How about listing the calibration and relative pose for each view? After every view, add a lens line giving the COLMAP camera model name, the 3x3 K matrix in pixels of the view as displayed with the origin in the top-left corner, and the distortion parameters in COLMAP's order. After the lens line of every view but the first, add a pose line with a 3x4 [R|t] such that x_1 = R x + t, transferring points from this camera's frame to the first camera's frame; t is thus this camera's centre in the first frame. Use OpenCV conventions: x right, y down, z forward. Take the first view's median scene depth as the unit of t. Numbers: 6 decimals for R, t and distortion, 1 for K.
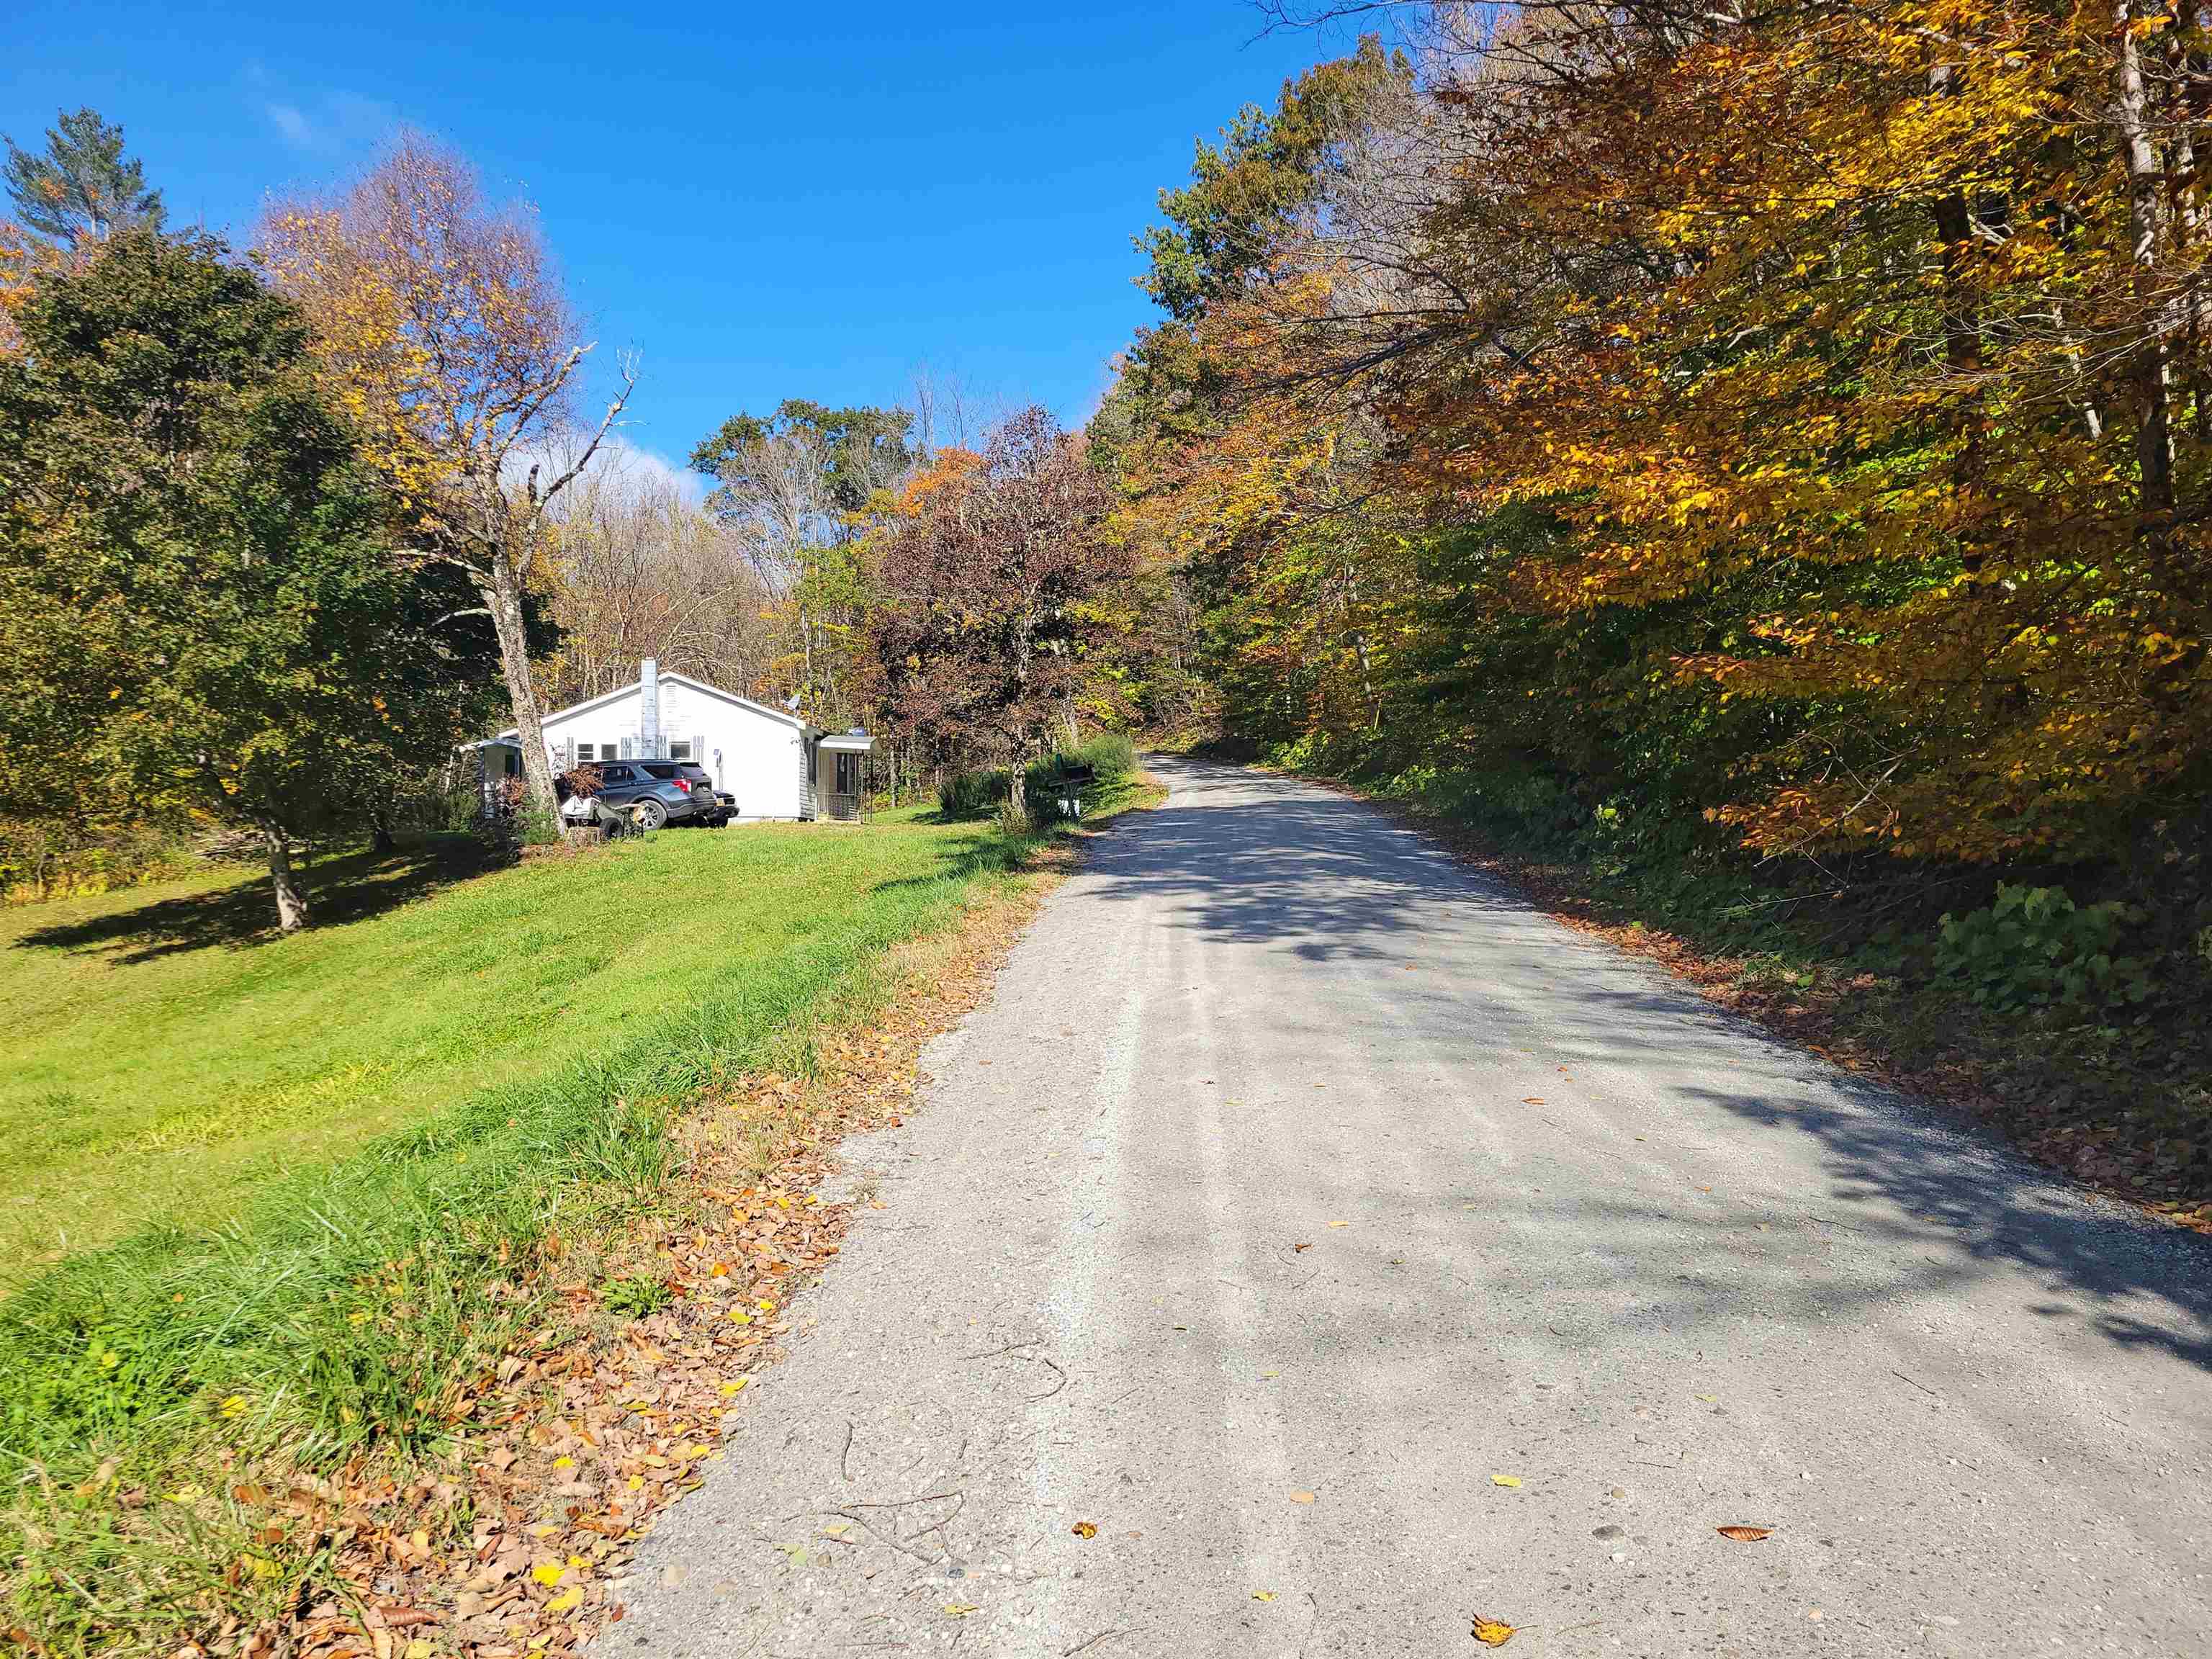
lens RADIAL K [[1650.1, 0, 1088.6], [0, 1650.1, 828.0], [0, 0, 1]] dist [0.055351, -0.027784]
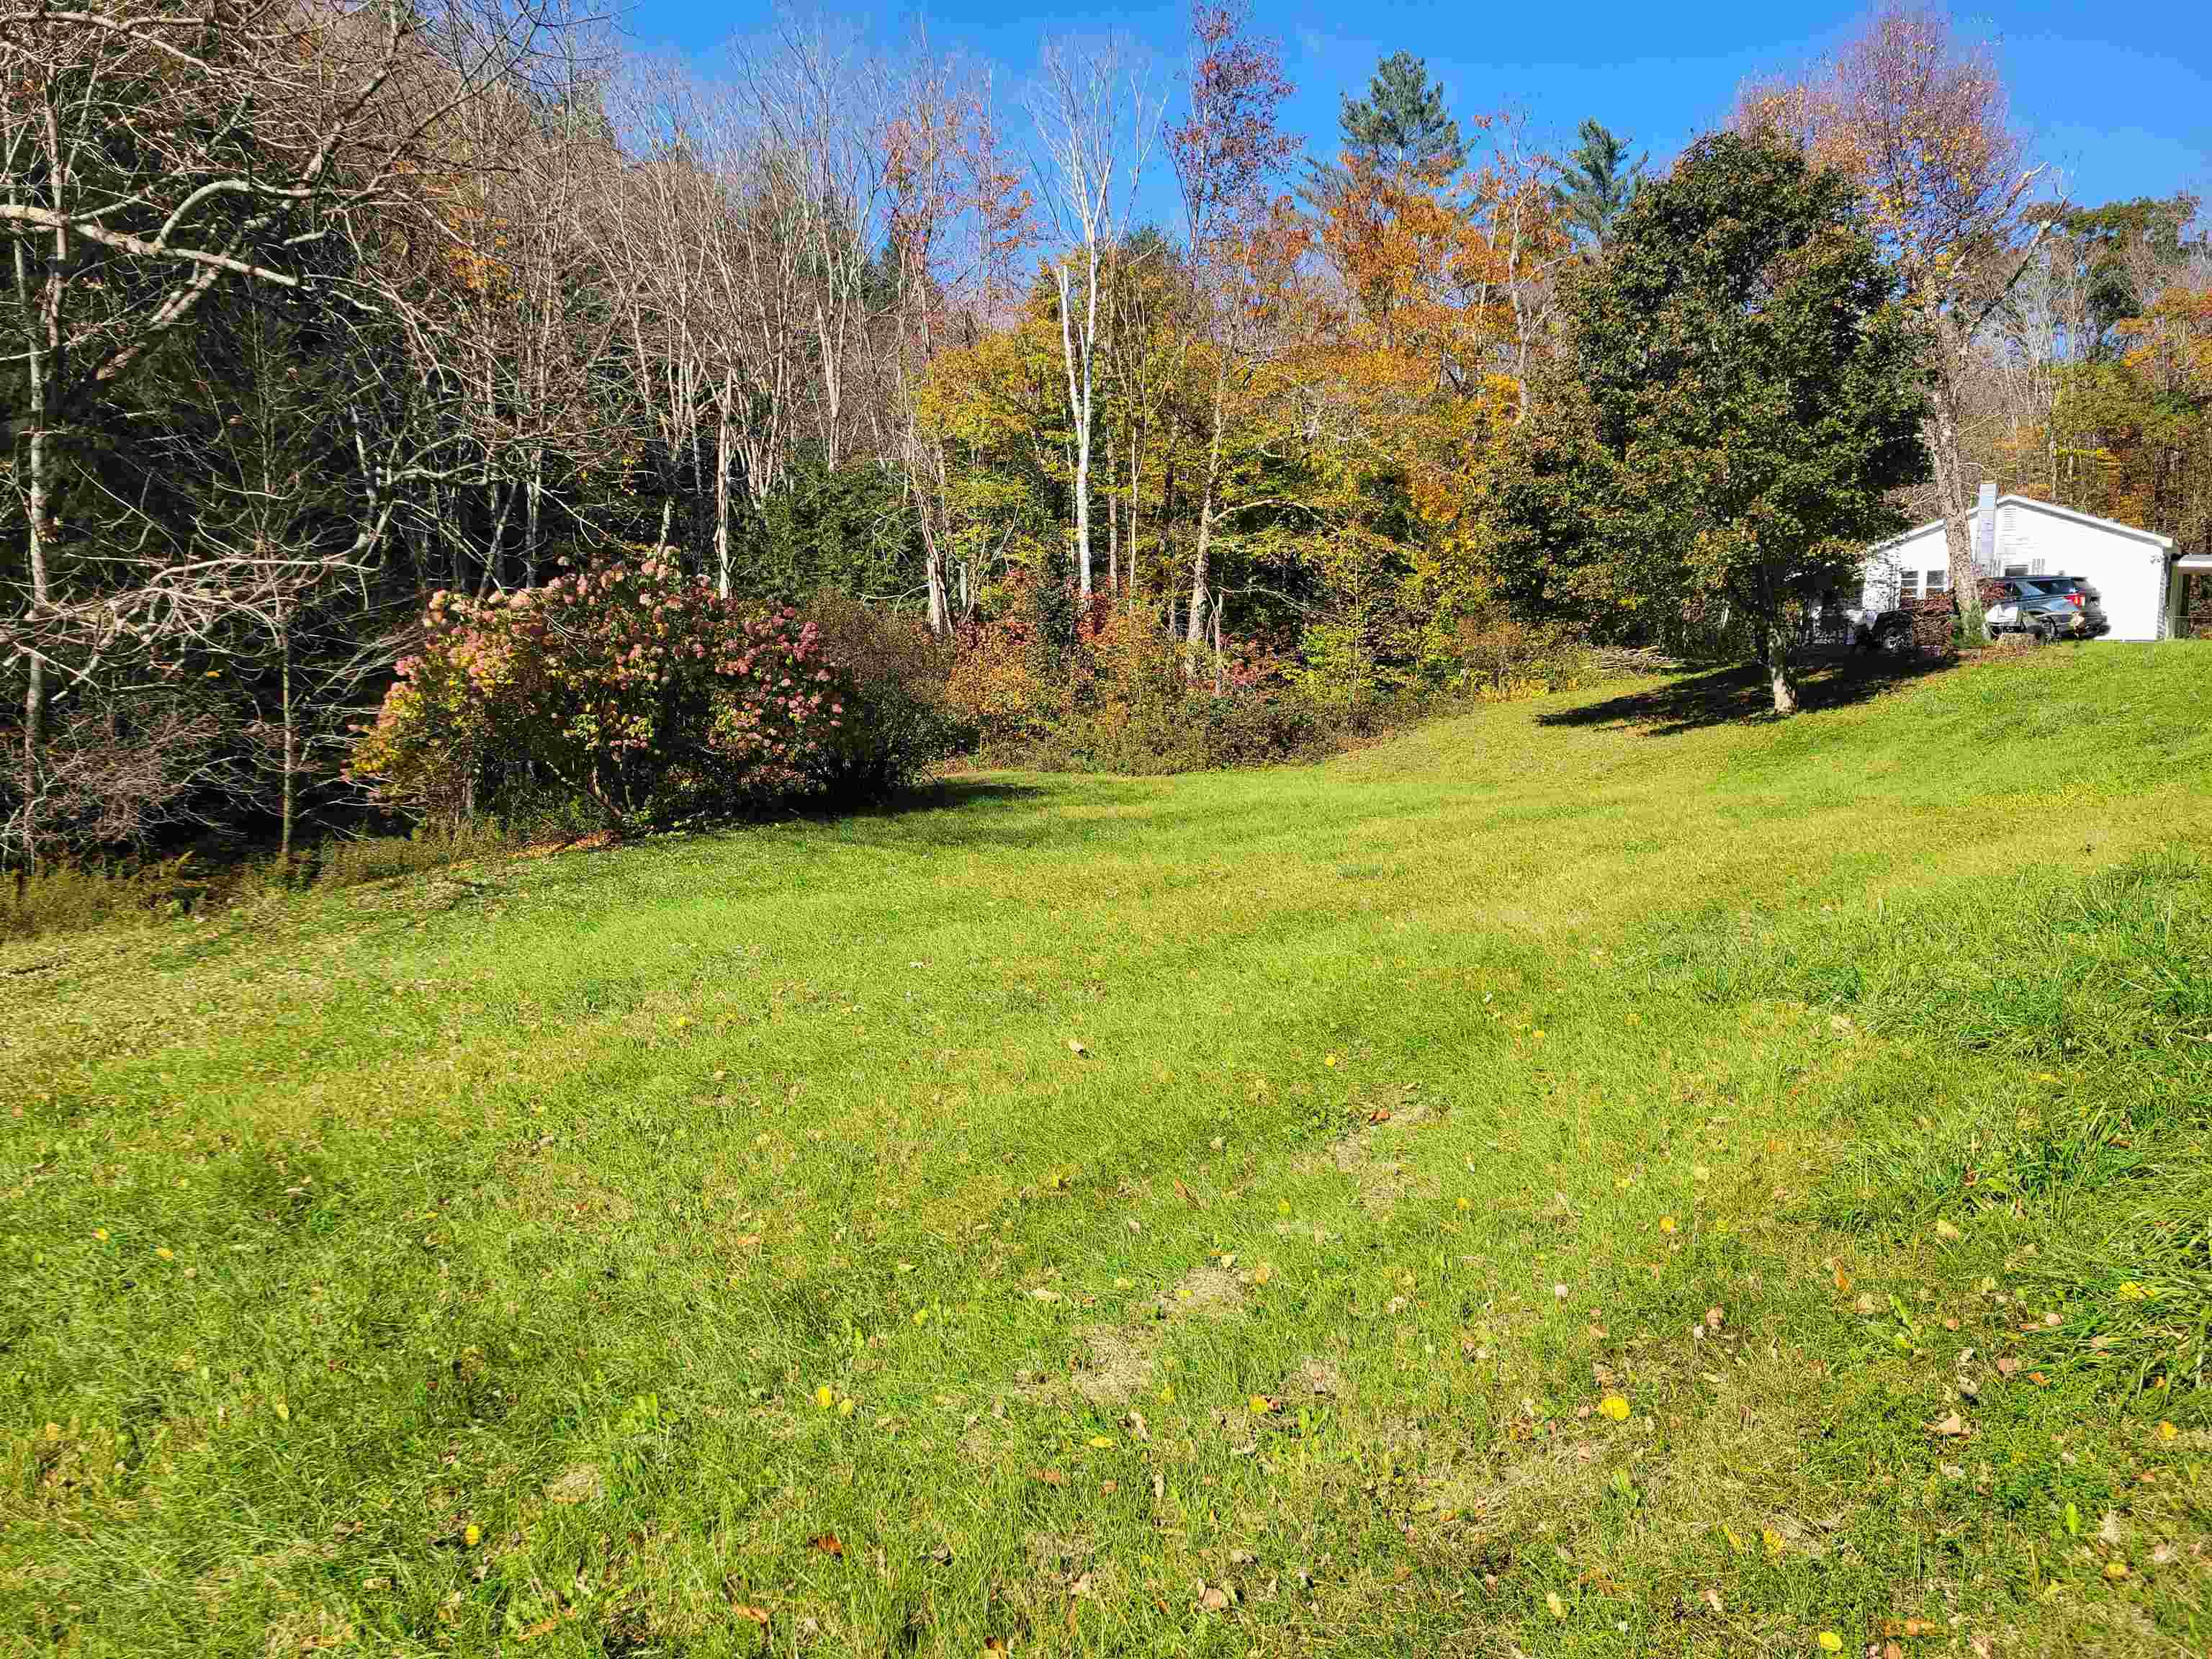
lens RADIAL K [[1650.1, 0, 1088.6], [0, 1650.1, 828.0], [0, 0, 1]] dist [0.055351, -0.027784]
pose [[0.815186, 0.057384, -0.576350, -0.145223], [-0.012464, 0.996588, 0.081595, 0.039603], [0.579065, -0.059332, 0.813119, -0.204042]]
